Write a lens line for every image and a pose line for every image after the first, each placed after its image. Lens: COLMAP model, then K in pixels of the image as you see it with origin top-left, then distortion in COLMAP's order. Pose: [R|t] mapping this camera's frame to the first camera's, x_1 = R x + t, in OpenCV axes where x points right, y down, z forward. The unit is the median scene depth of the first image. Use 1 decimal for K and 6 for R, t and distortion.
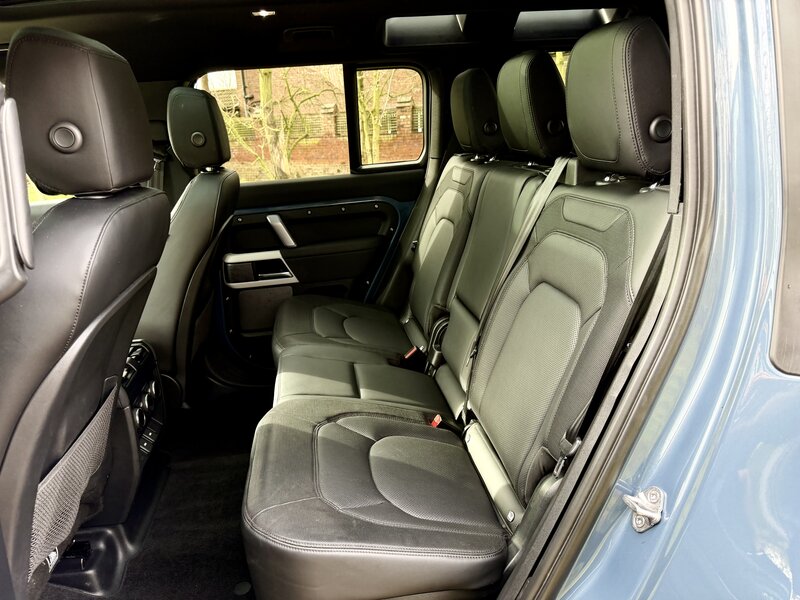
lens RADIAL K [[563.6, 0, 401.3], [0, 563.6, 303.8], [0, 0, 1]] dist [0.045611, -0.056934]
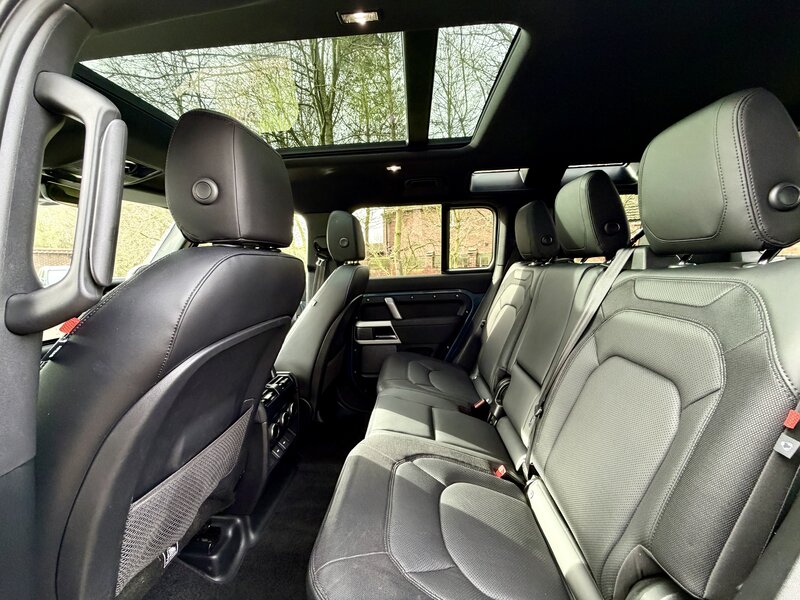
lens RADIAL K [[322.0, 0, 406.8], [0, 322.0, 297.2], [0, 0, 1]] dist [0.034820, -0.000160]
pose [[0.979793, 0.056975, -0.191728, -0.016154], [-0.094595, 0.976588, -0.193203, 0.008051], [0.176232, 0.207435, 0.962244, 0.230894]]
